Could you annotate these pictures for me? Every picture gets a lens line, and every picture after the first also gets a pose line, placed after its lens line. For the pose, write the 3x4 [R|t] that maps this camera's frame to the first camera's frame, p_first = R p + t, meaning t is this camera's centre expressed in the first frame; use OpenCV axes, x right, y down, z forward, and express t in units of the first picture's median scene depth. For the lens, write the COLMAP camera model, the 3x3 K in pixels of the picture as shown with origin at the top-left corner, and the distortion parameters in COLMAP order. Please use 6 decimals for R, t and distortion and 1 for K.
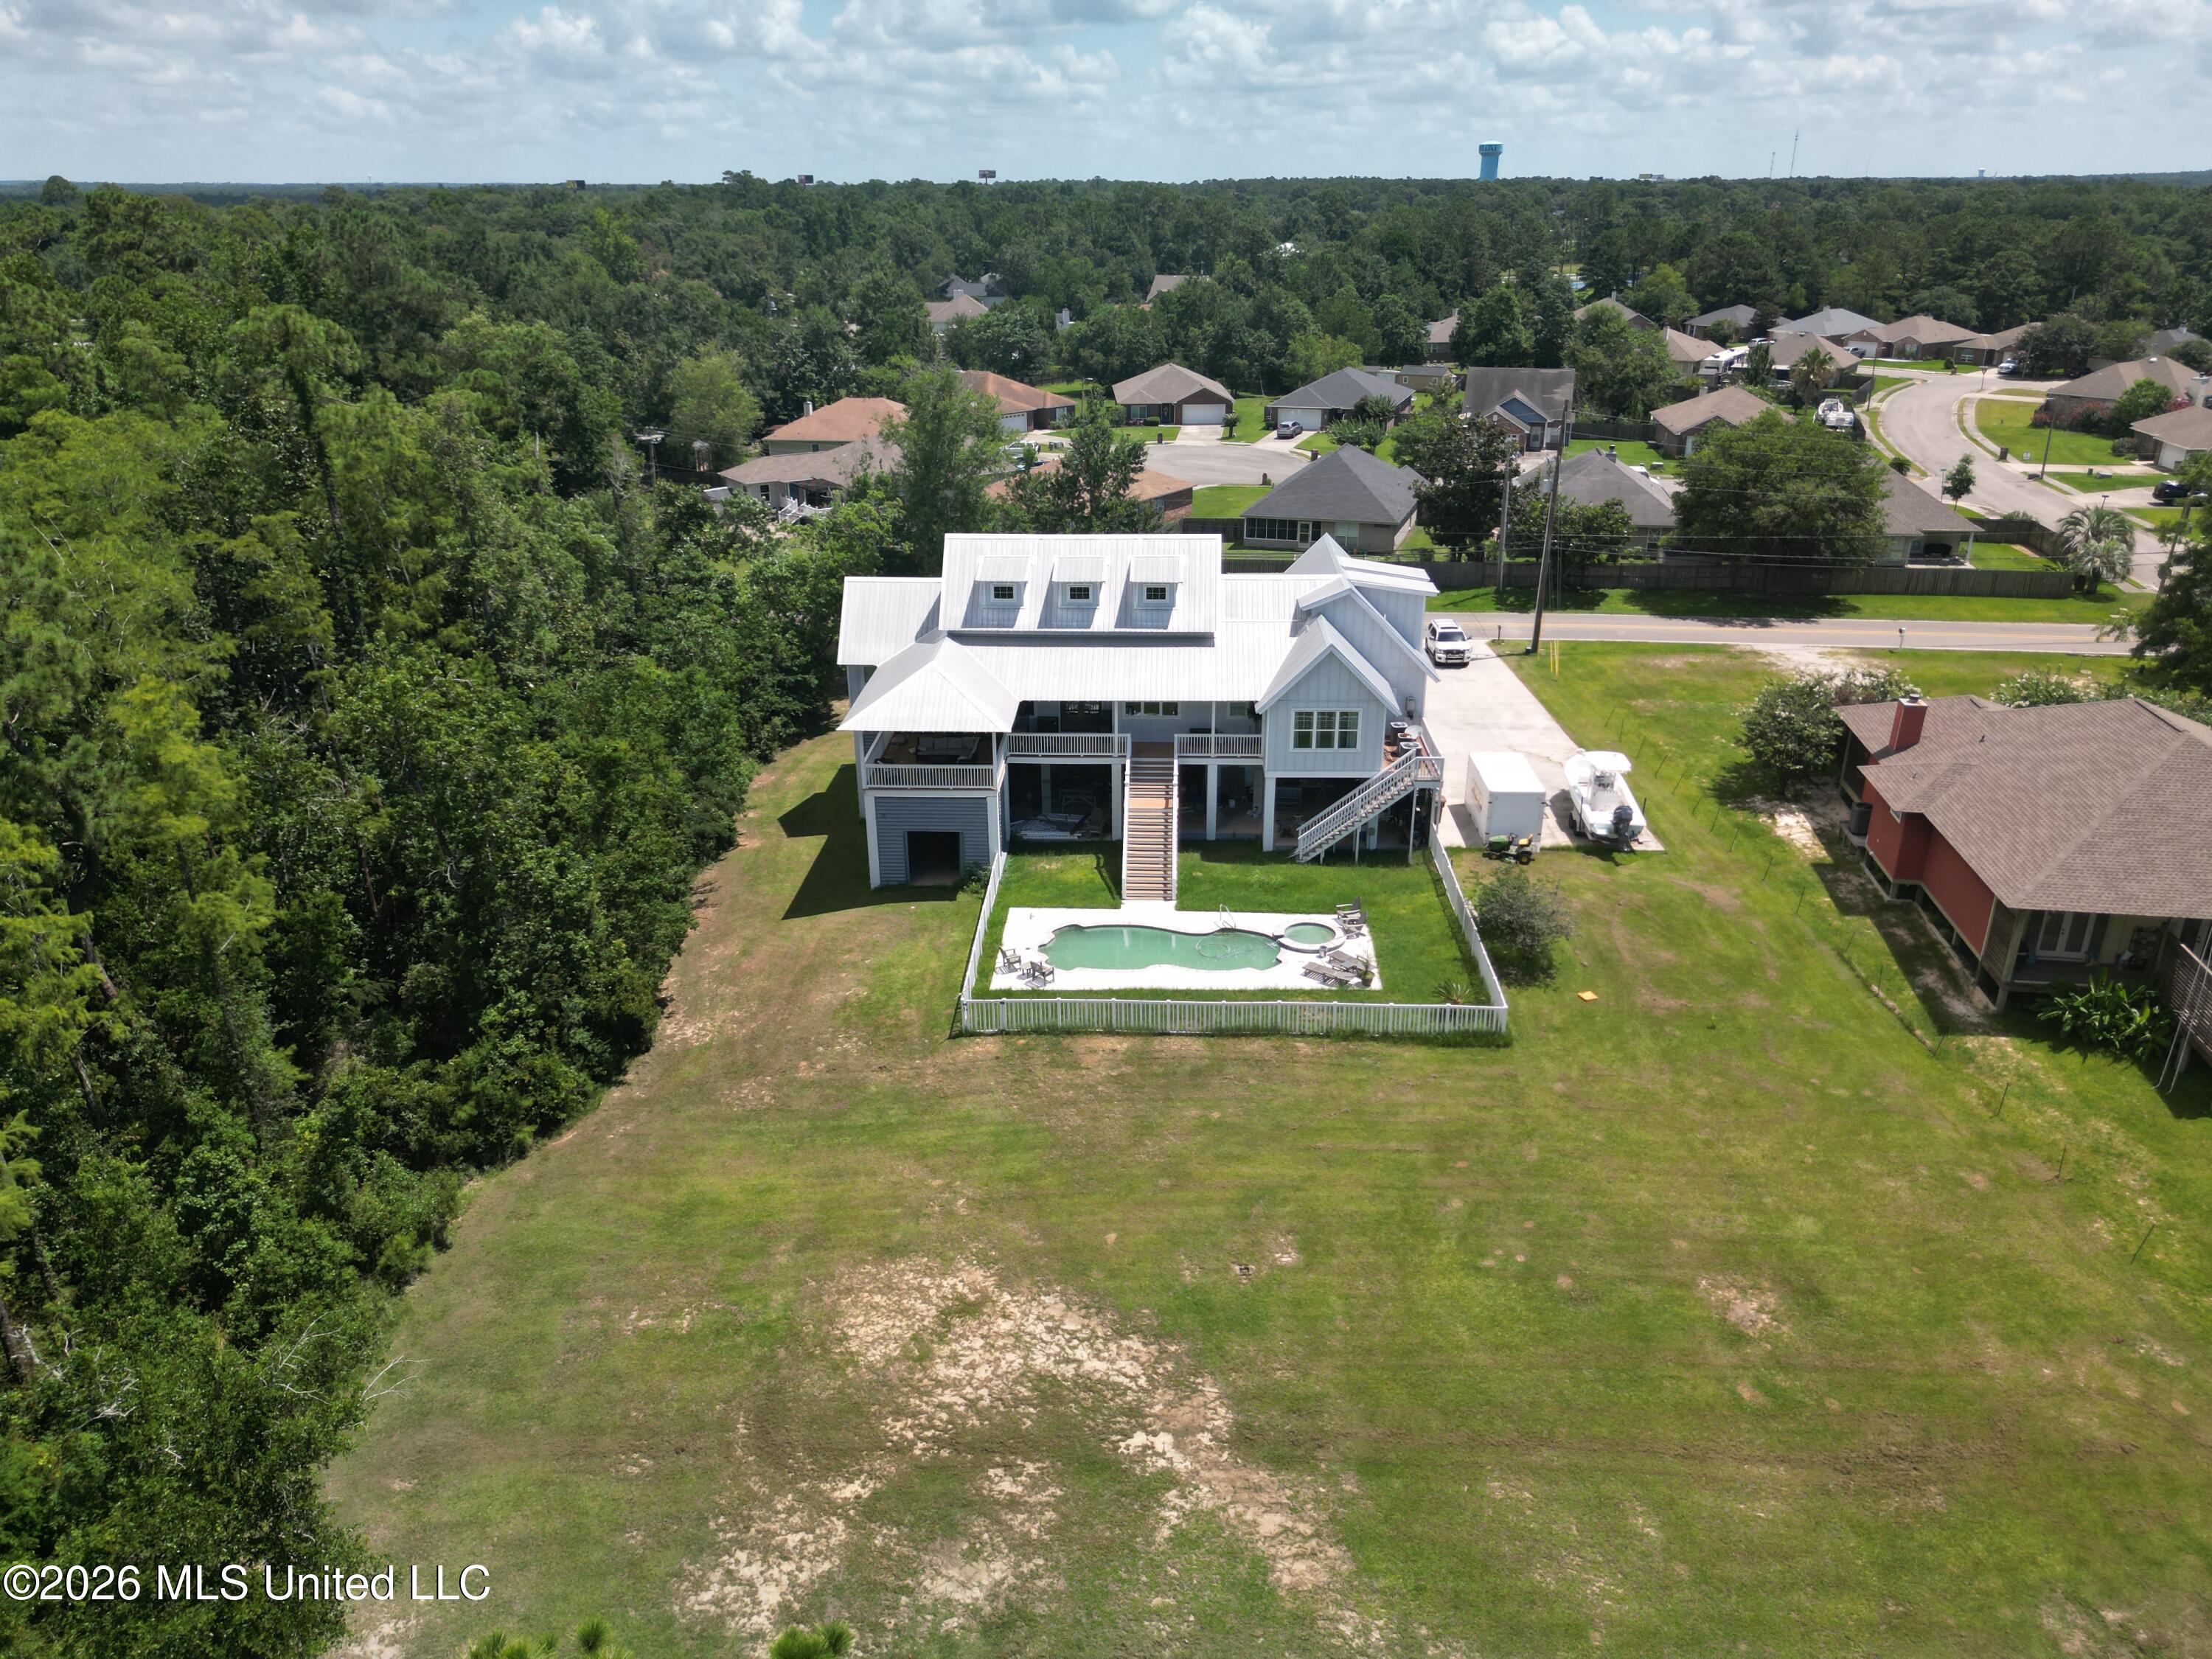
lens RADIAL K [[1554.6, 0, 1106.3], [0, 1554.6, 839.5], [0, 0, 1]] dist [0.070642, -0.069388]
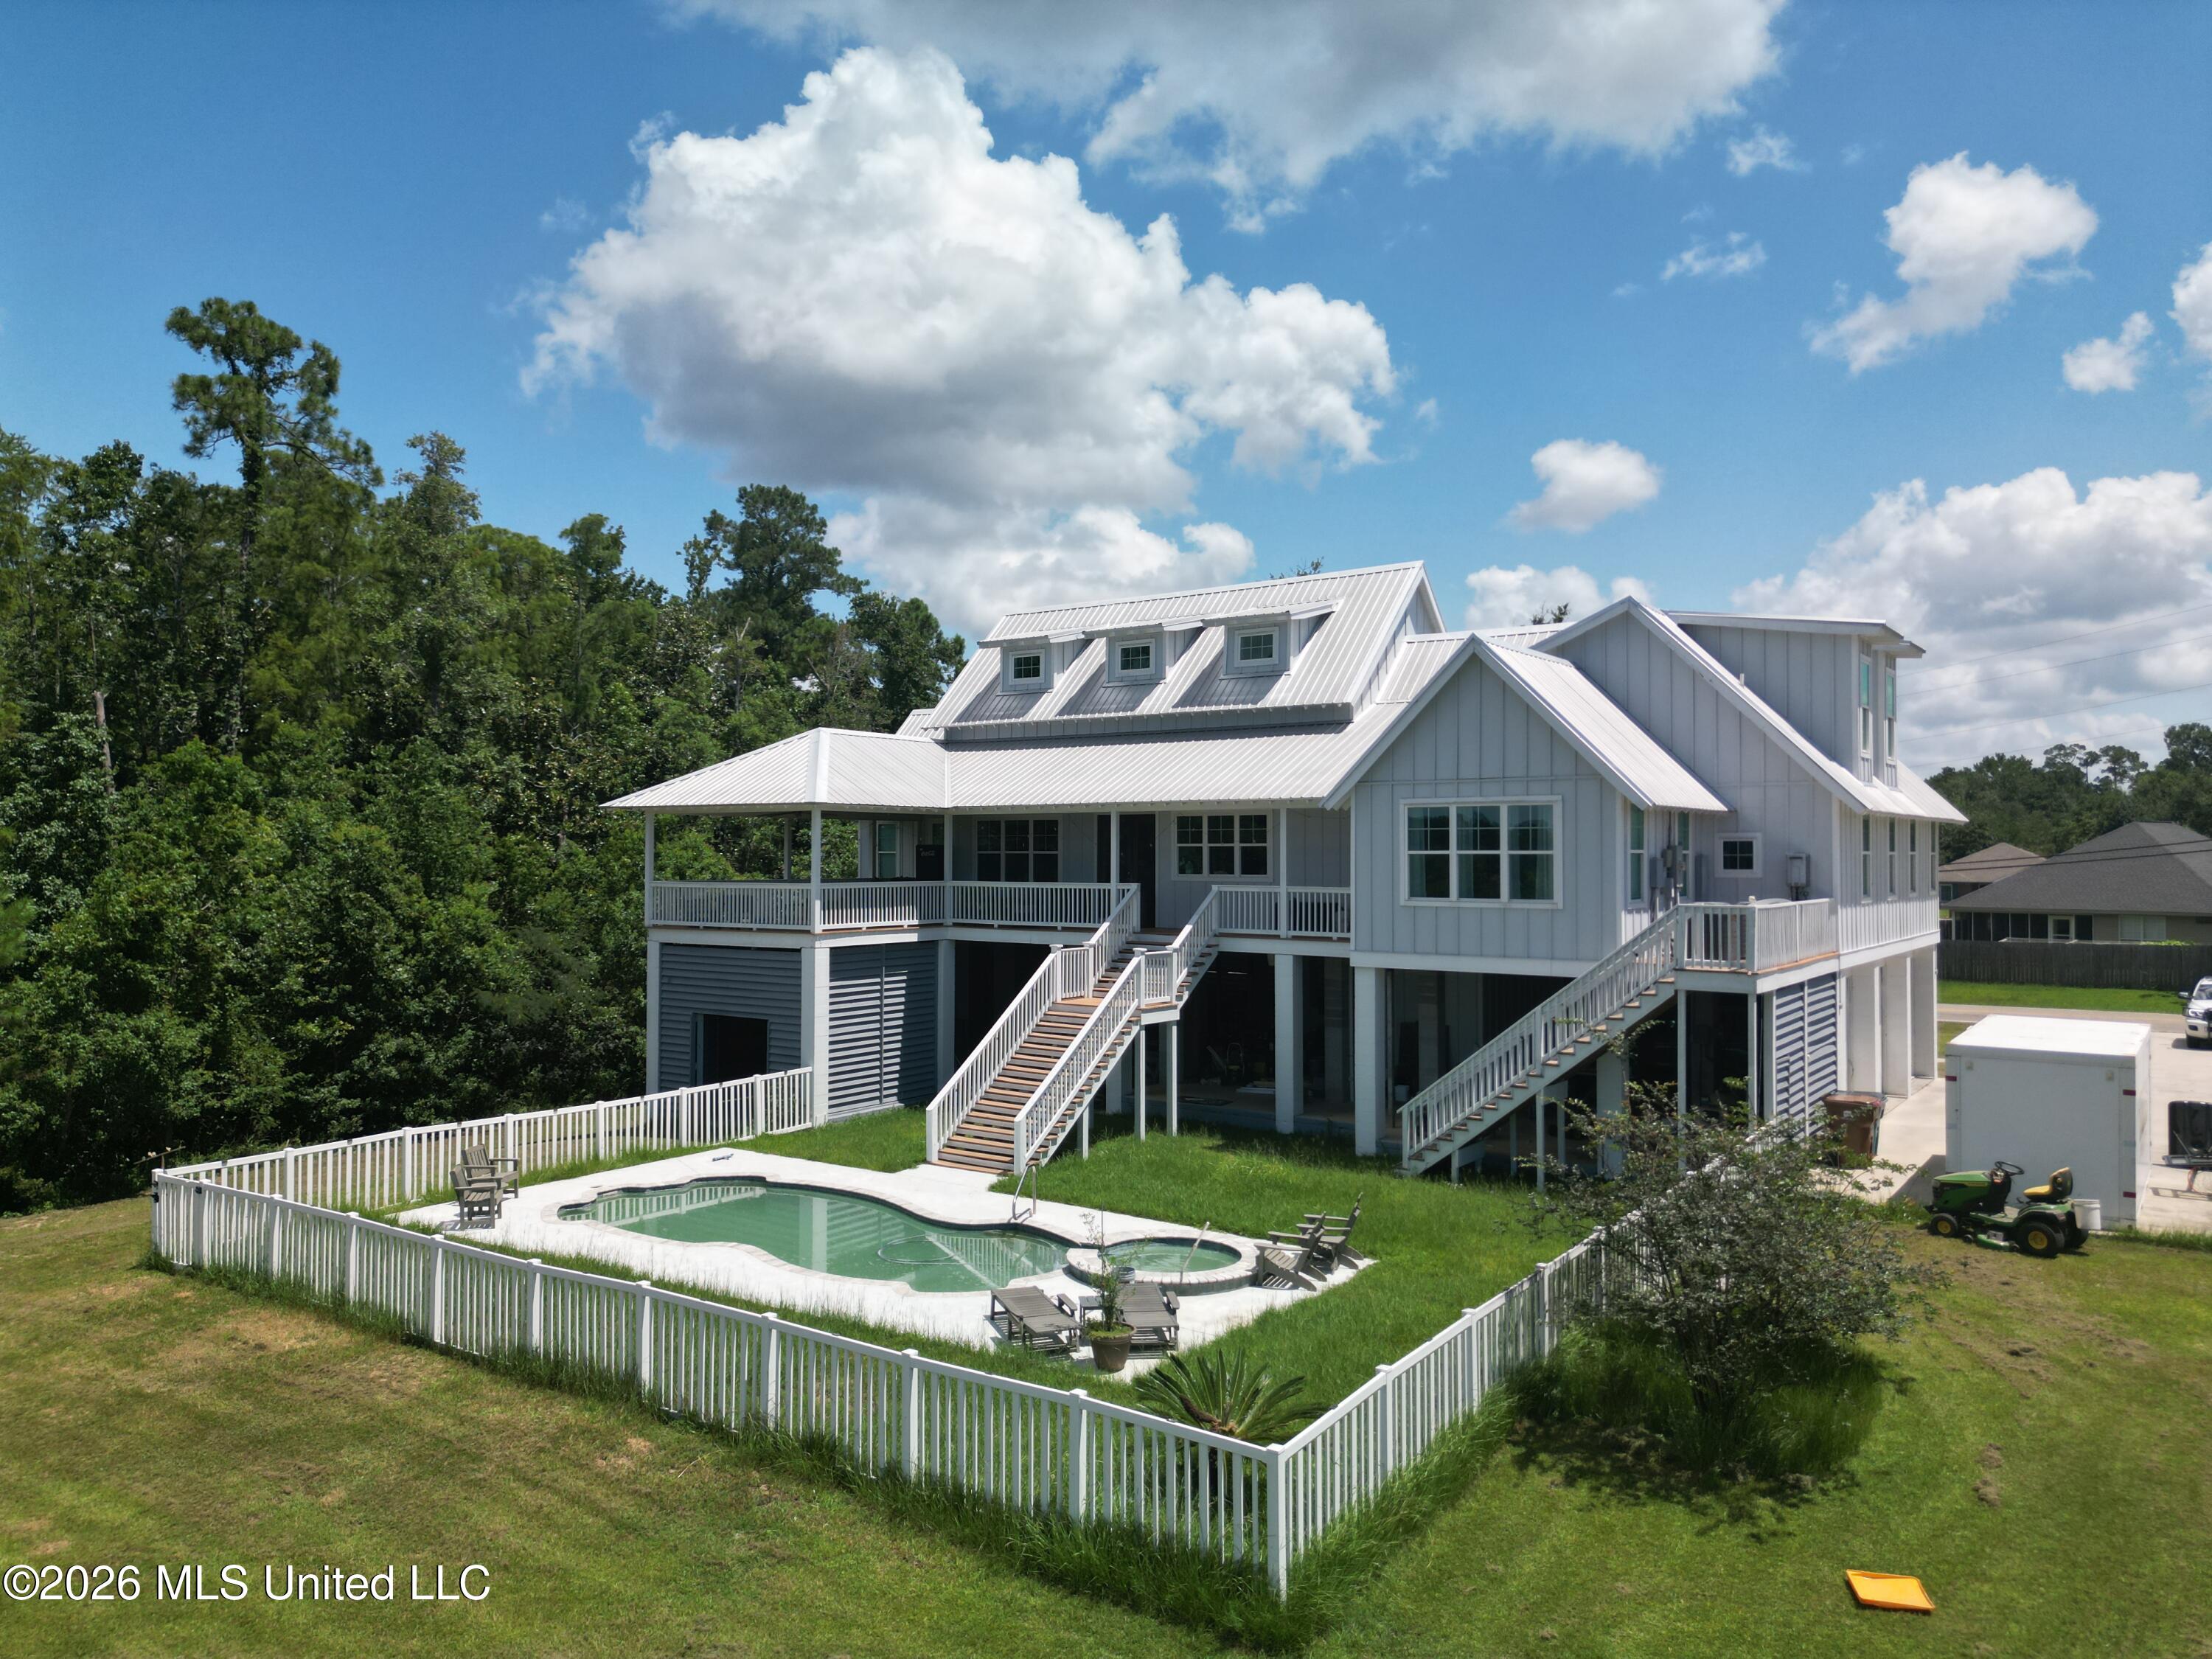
lens RADIAL K [[1556.8, 0, 1106.0], [0, 1556.8, 829.5], [0, 0, 1]] dist [0.054756, -0.058864]
pose [[0.833413, -0.002725, -0.552644, 0.289905], [-0.216898, 0.918142, -0.331619, 0.085082], [0.508309, 0.396243, 0.764600, 0.628728]]
